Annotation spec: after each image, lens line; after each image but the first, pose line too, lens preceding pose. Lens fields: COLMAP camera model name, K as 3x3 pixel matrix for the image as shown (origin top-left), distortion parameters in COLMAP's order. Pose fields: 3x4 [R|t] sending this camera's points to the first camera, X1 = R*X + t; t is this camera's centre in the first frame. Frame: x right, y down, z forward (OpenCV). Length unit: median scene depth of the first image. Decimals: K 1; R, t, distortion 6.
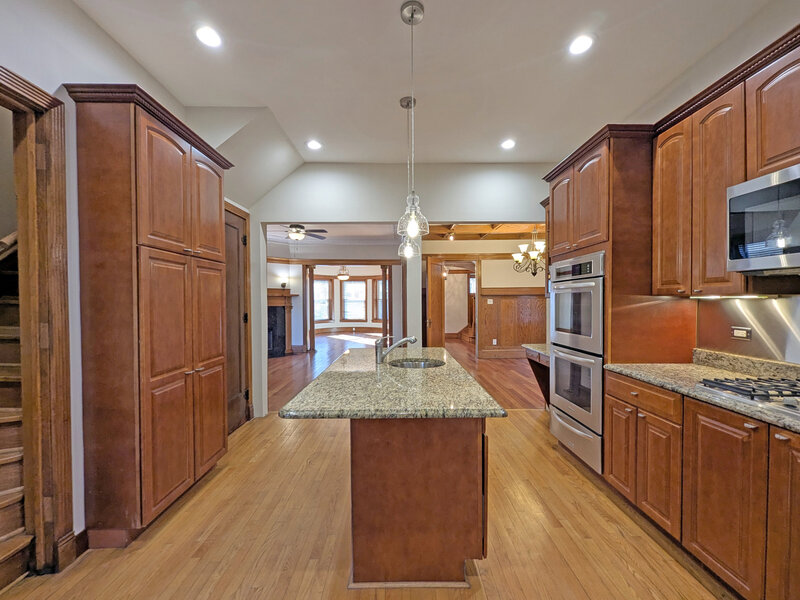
lens RADIAL K [[332.6, 0, 400.7], [0, 332.6, 304.7], [0, 0, 1]] dist [0.001303, 0.000135]
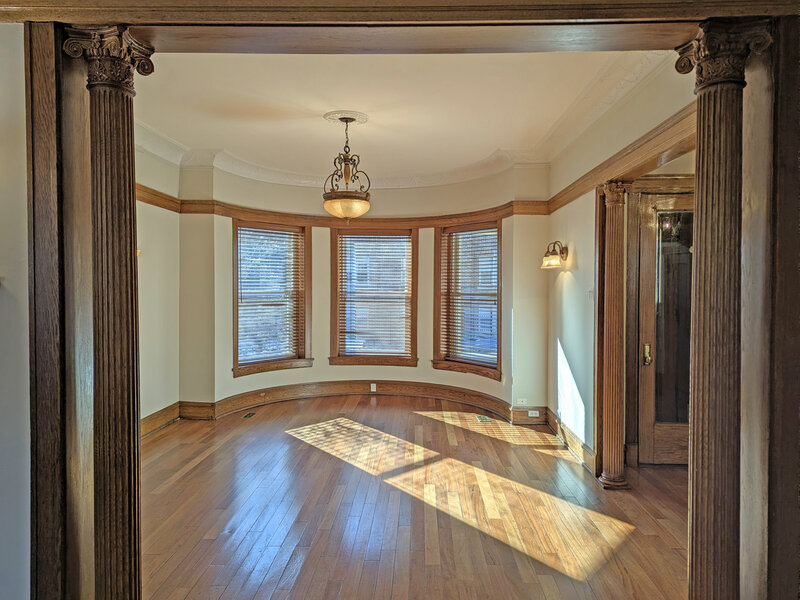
lens RADIAL K [[559.6, 0, 402.0], [0, 559.6, 297.0], [0, 0, 1]] dist [0.006785, -0.001335]
pose [[0.998570, 0.018387, -0.050205, -0.090833], [-0.017918, 0.999792, 0.009761, -0.017308], [0.050374, -0.008848, 0.998691, 0.485231]]
